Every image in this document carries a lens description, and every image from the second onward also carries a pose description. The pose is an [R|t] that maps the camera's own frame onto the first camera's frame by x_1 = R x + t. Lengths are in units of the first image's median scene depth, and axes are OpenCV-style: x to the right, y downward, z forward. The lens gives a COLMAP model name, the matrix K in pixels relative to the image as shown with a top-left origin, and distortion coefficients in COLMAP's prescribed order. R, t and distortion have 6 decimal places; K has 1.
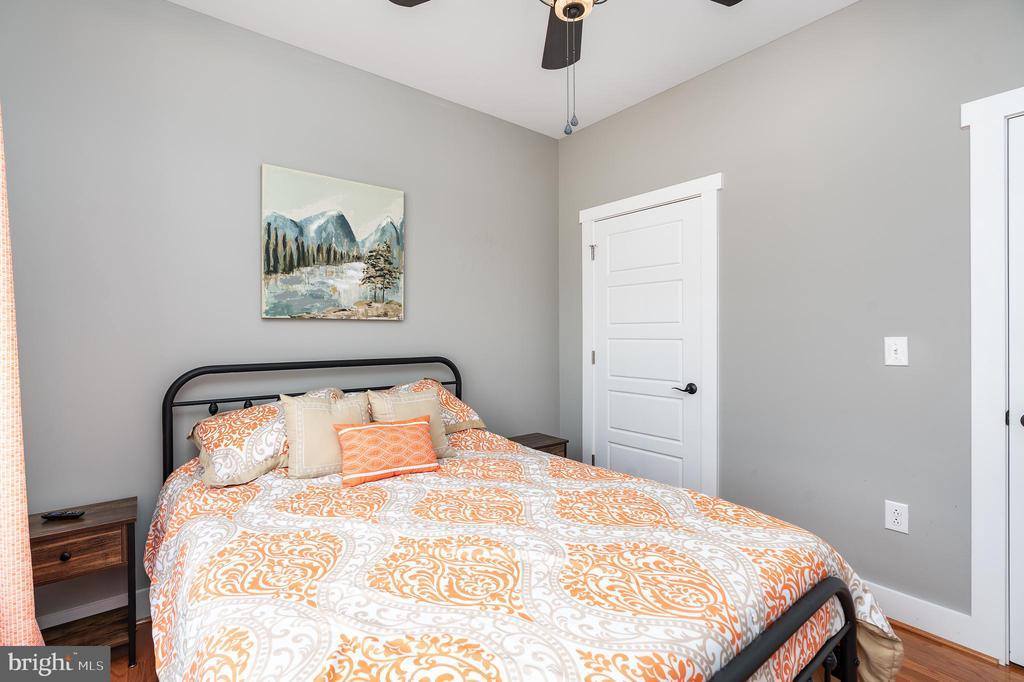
lens RADIAL K [[465.6, 0, 503.8], [0, 465.6, 336.4], [0, 0, 1]] dist [-0.006613, 0.002318]
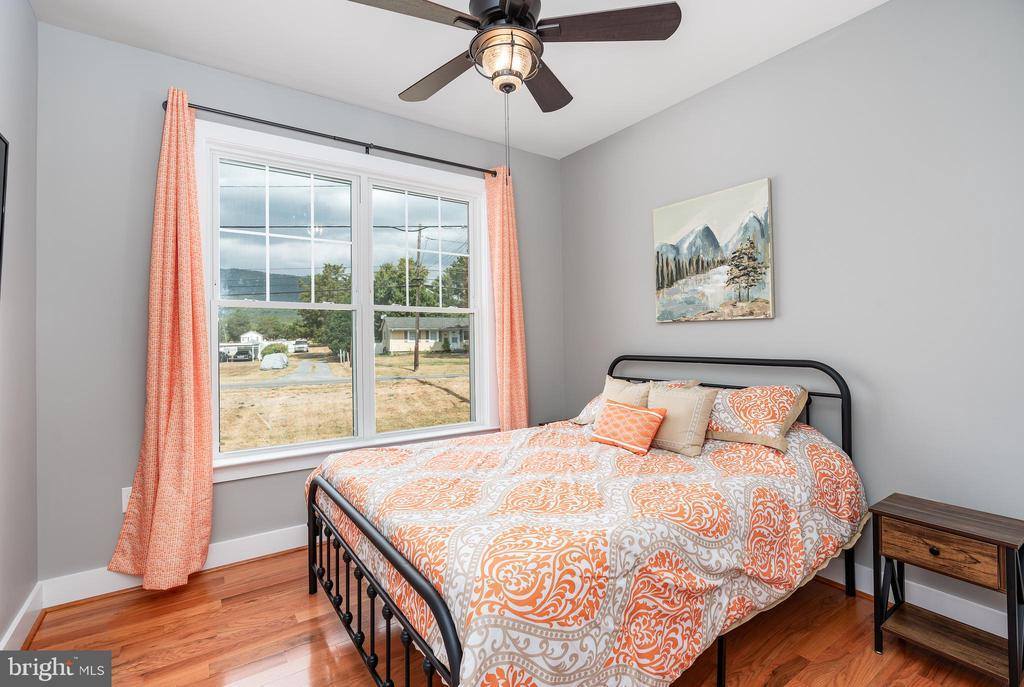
lens RADIAL K [[465.6, 0, 505.0], [0, 465.6, 341.7], [0, 0, 1]] dist [-0.006613, 0.002318]
pose [[-0.058872, 0.013606, -0.998173, 0.789238], [0.004522, 0.999900, 0.013363, -0.003385], [0.998255, -0.003727, -0.058927, 0.577854]]
